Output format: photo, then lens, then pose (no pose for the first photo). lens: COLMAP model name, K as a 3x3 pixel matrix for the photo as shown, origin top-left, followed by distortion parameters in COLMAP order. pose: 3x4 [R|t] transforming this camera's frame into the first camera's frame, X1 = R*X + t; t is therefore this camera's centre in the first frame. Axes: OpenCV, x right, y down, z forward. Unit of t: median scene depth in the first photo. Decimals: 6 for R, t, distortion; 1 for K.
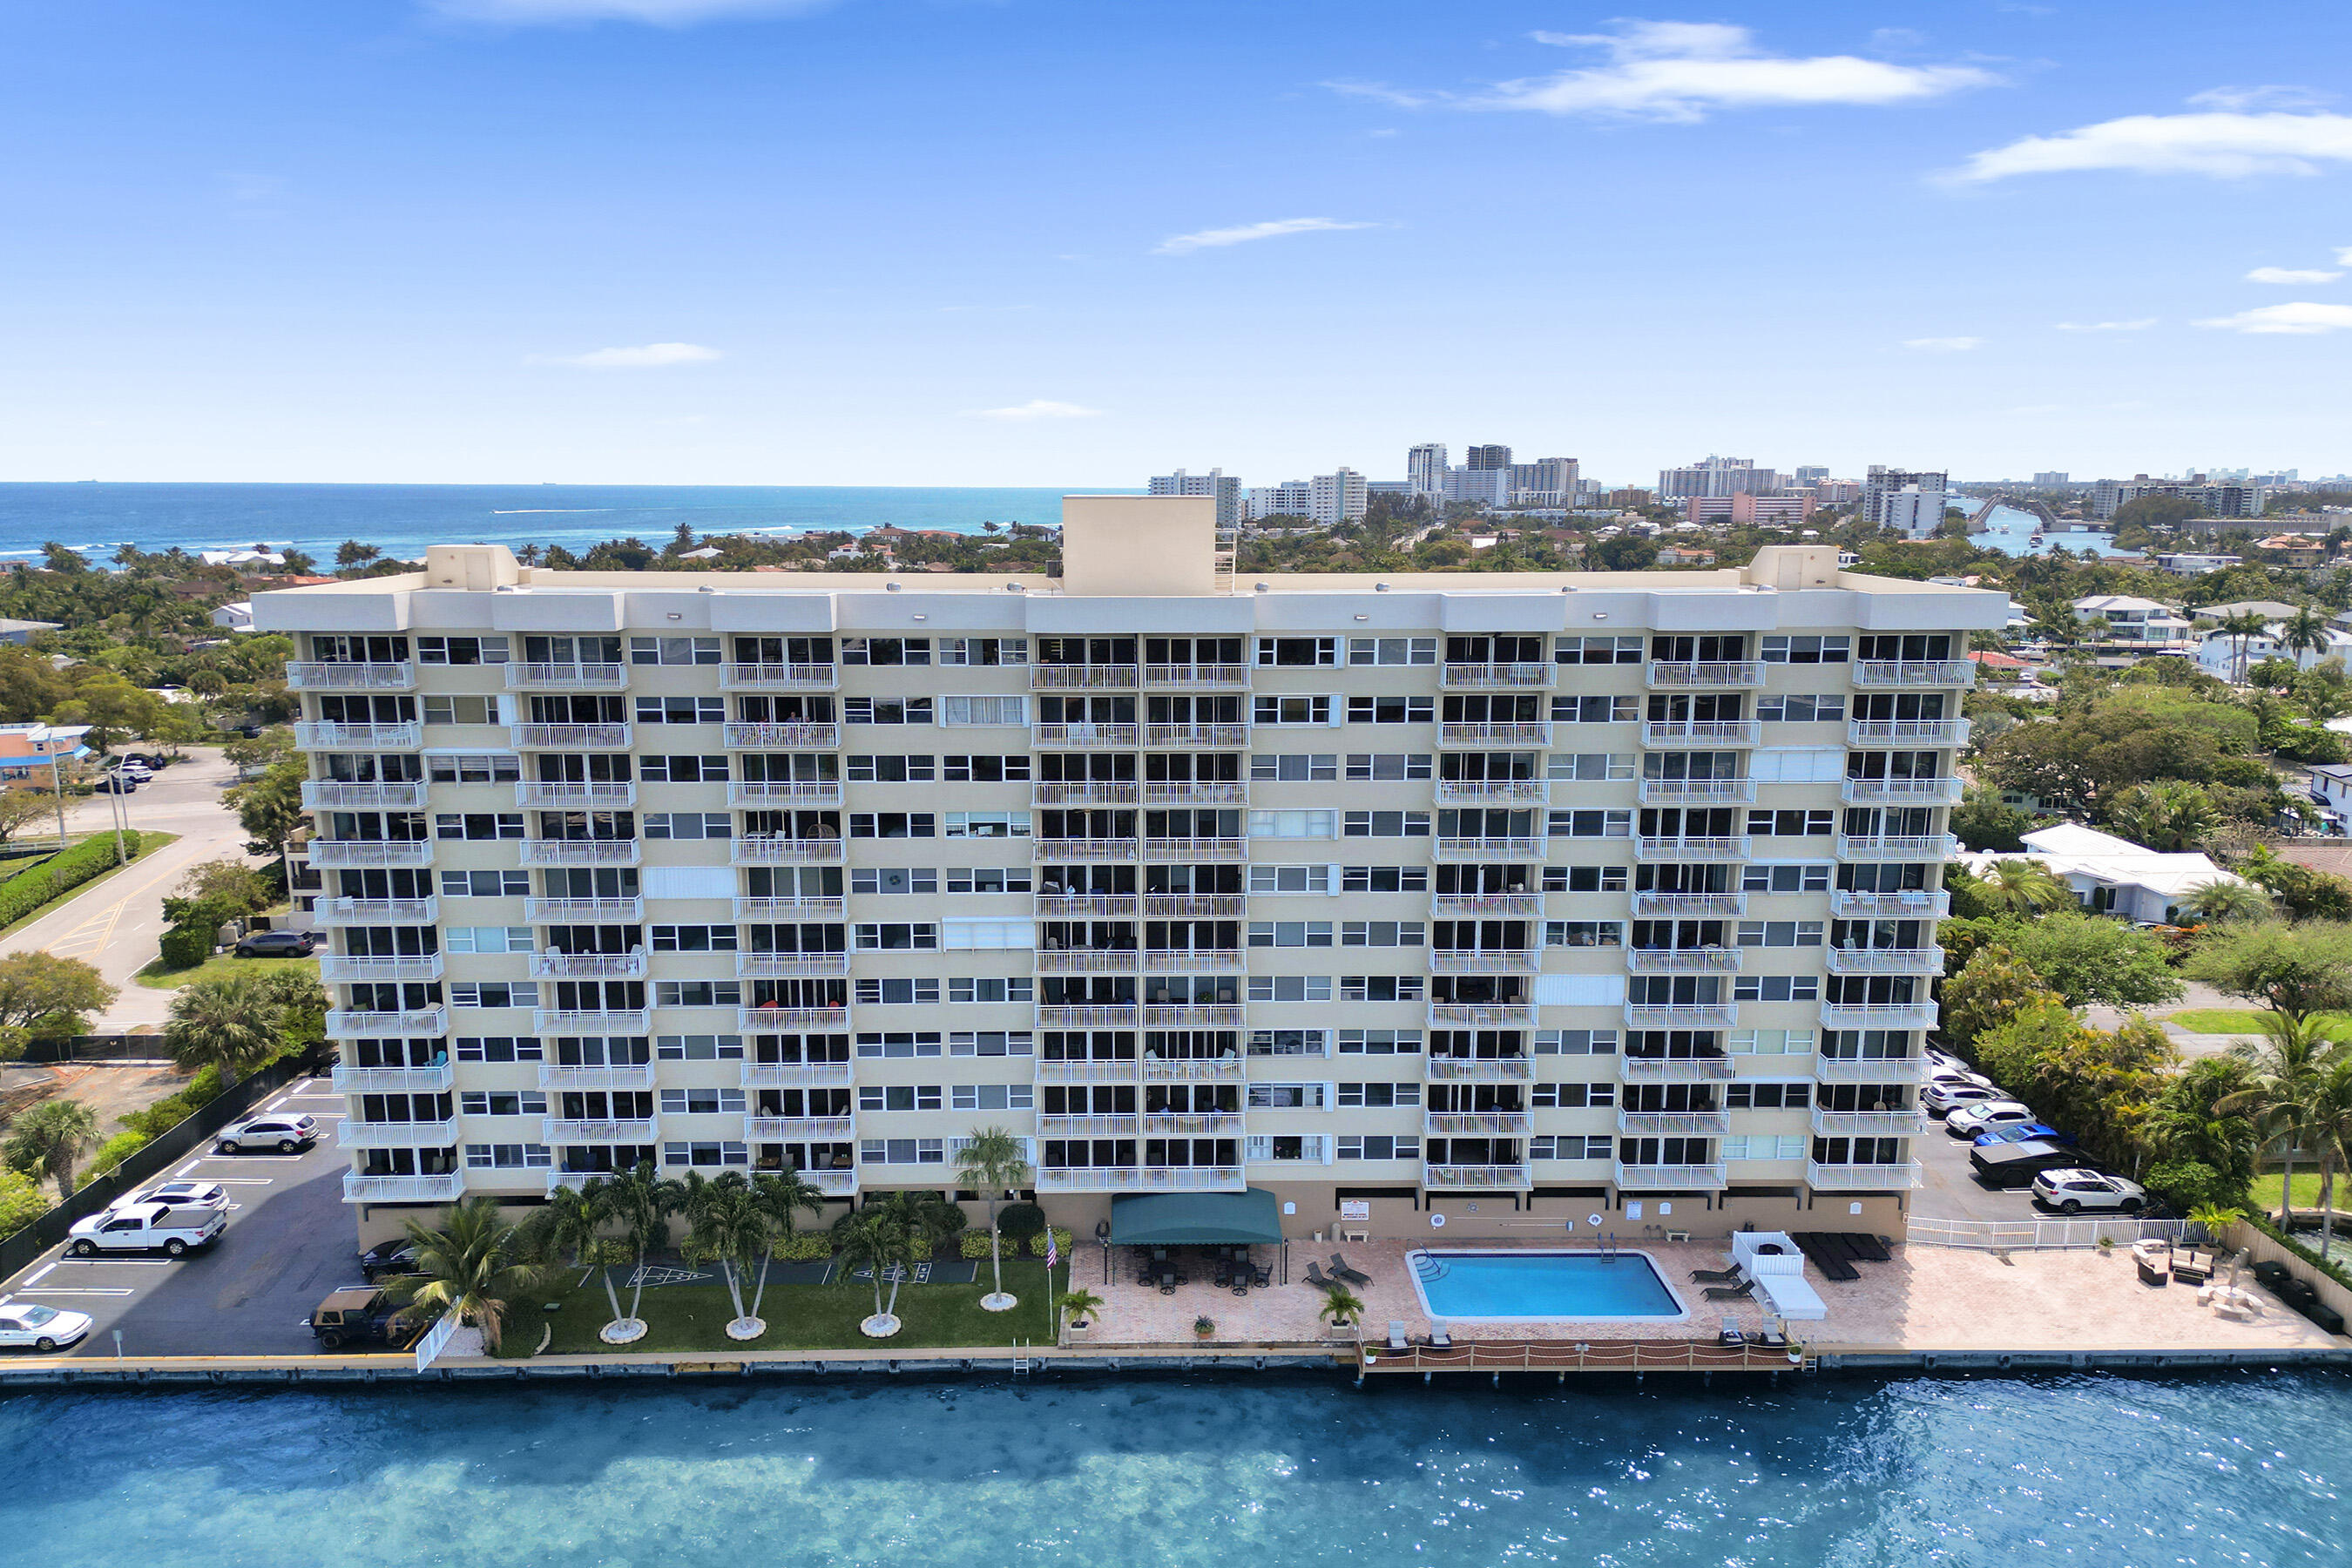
lens RADIAL K [[1689.4, 0, 1166.6], [0, 1689.4, 834.5], [0, 0, 1]] dist [0.083660, -0.101995]
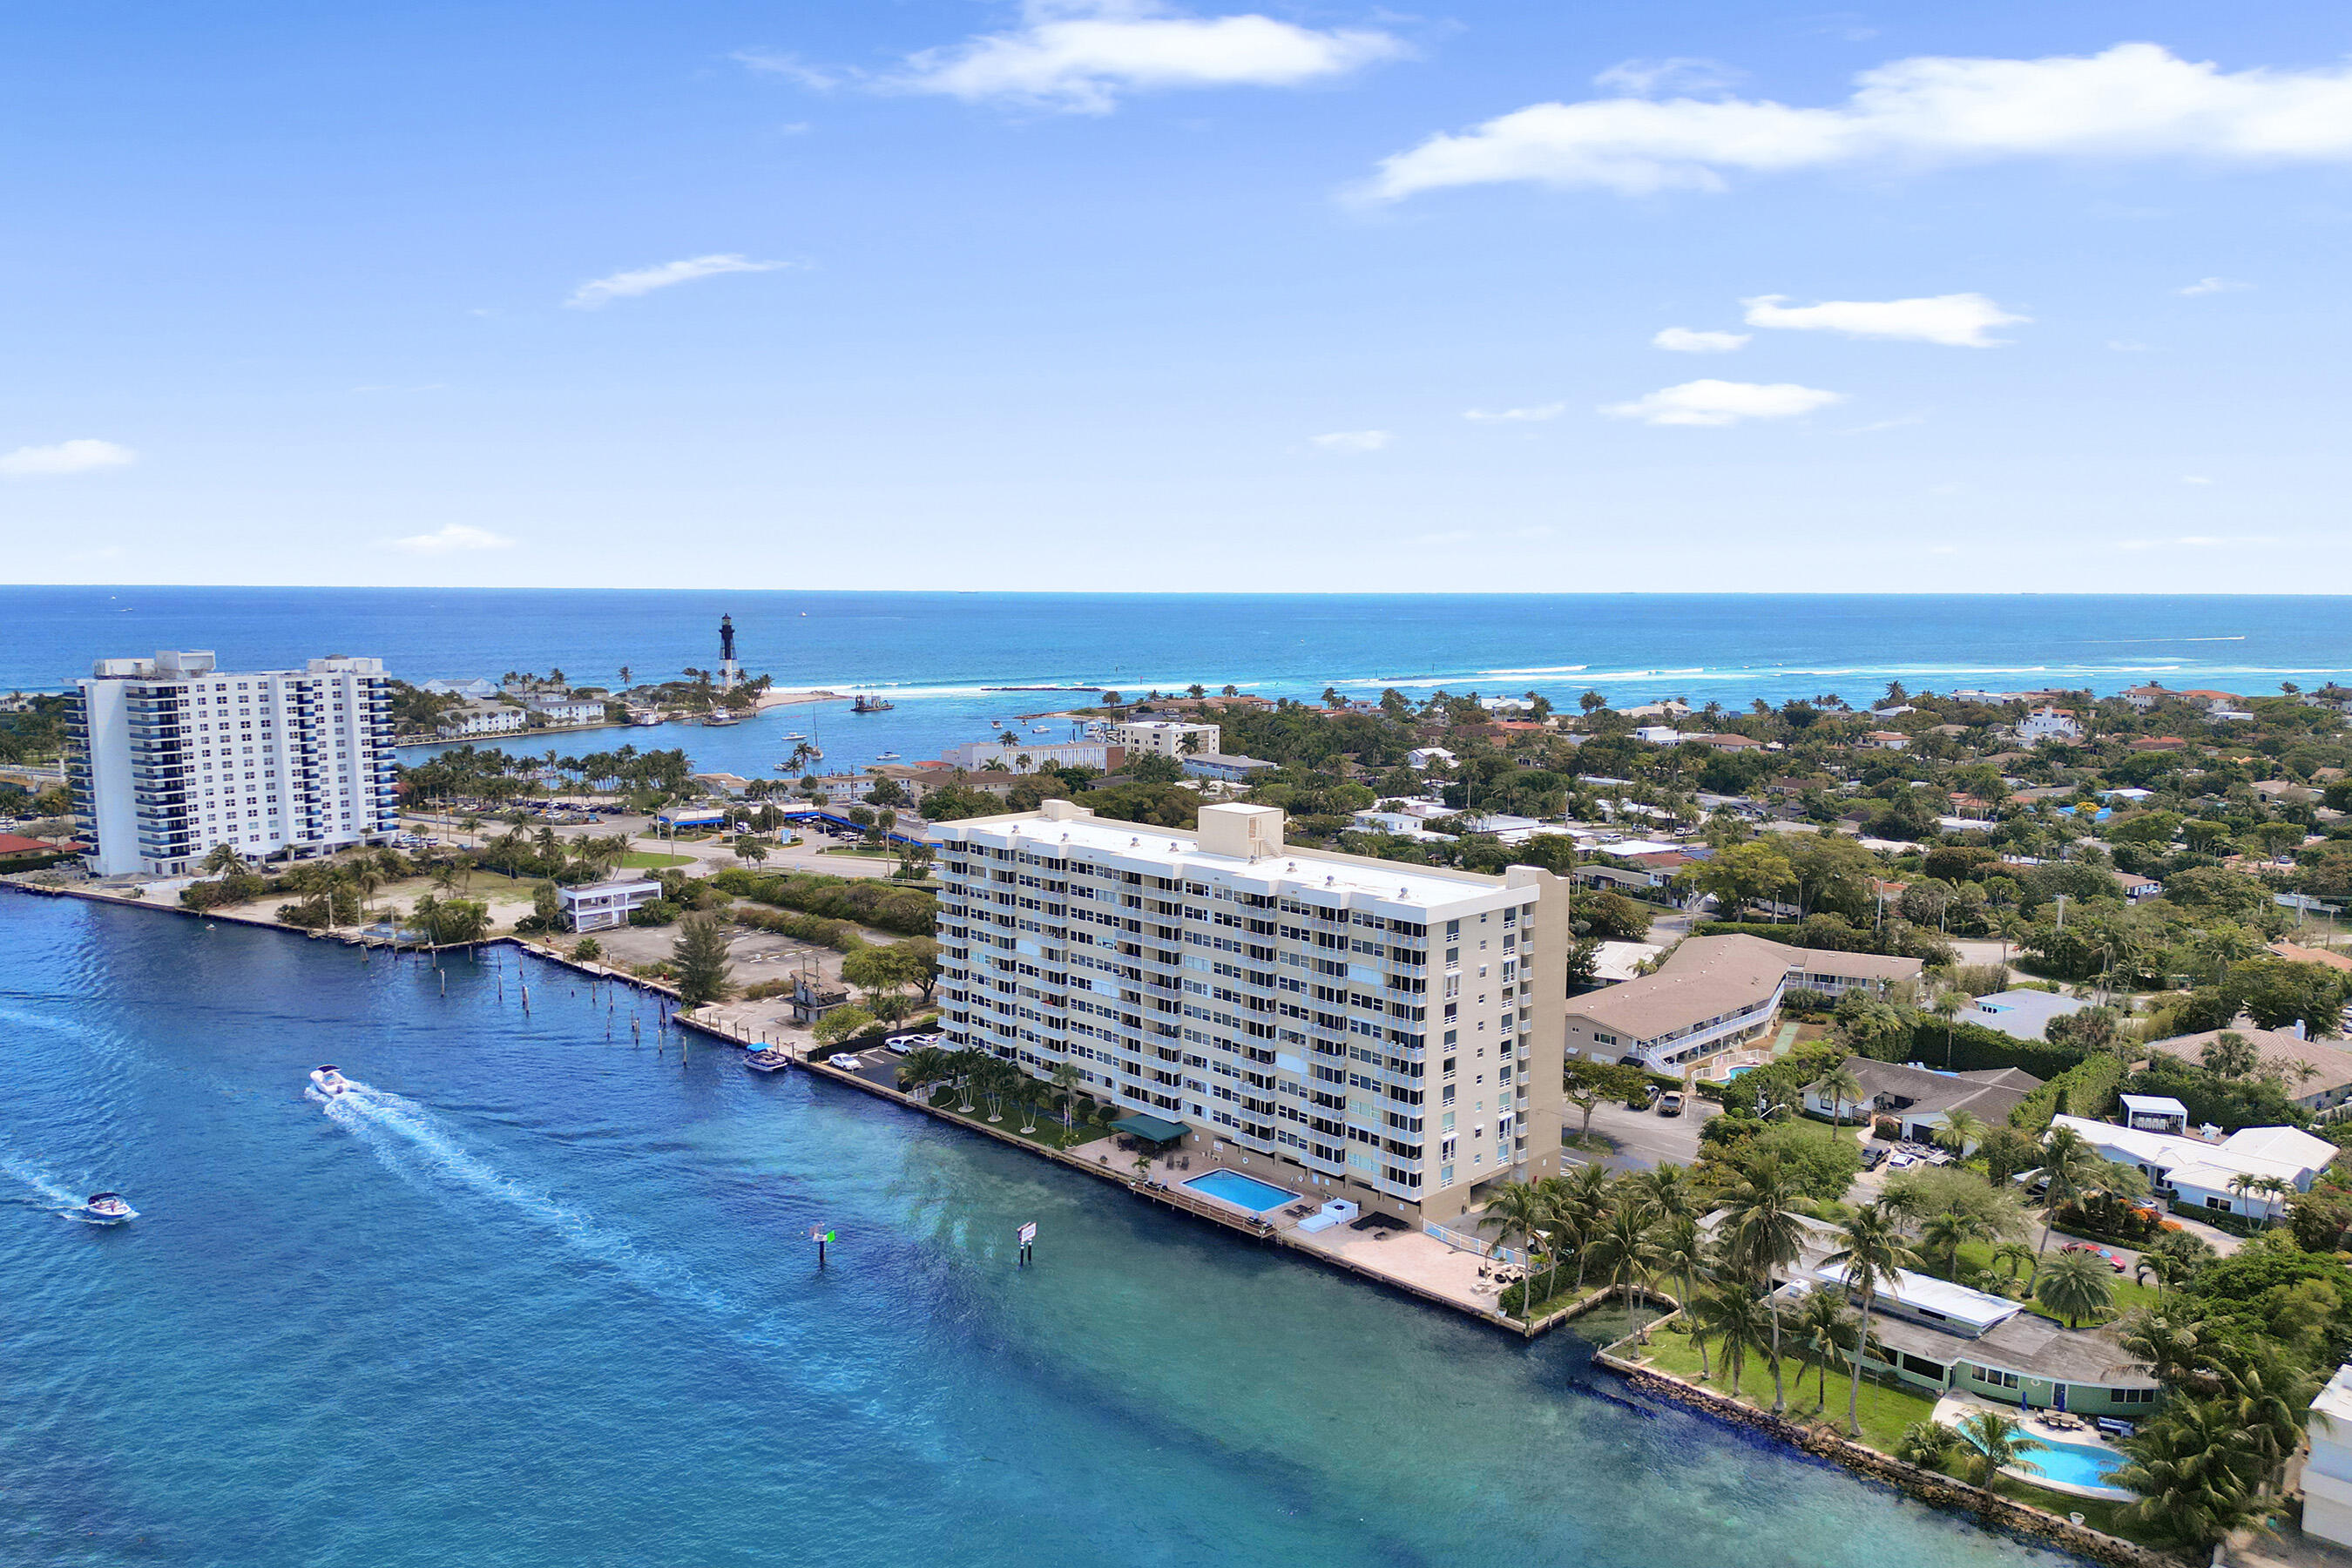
lens RADIAL K [[1692.6, 0, 1166.7], [0, 1692.6, 756.4], [0, 0, 1]] dist [0.086419, -0.104446]
pose [[0.686733, 0.074385, -0.723094, 1.668707], [-0.149197, 0.987996, -0.040059, -0.183926], [0.711434, 0.135393, 0.689587, -0.648055]]
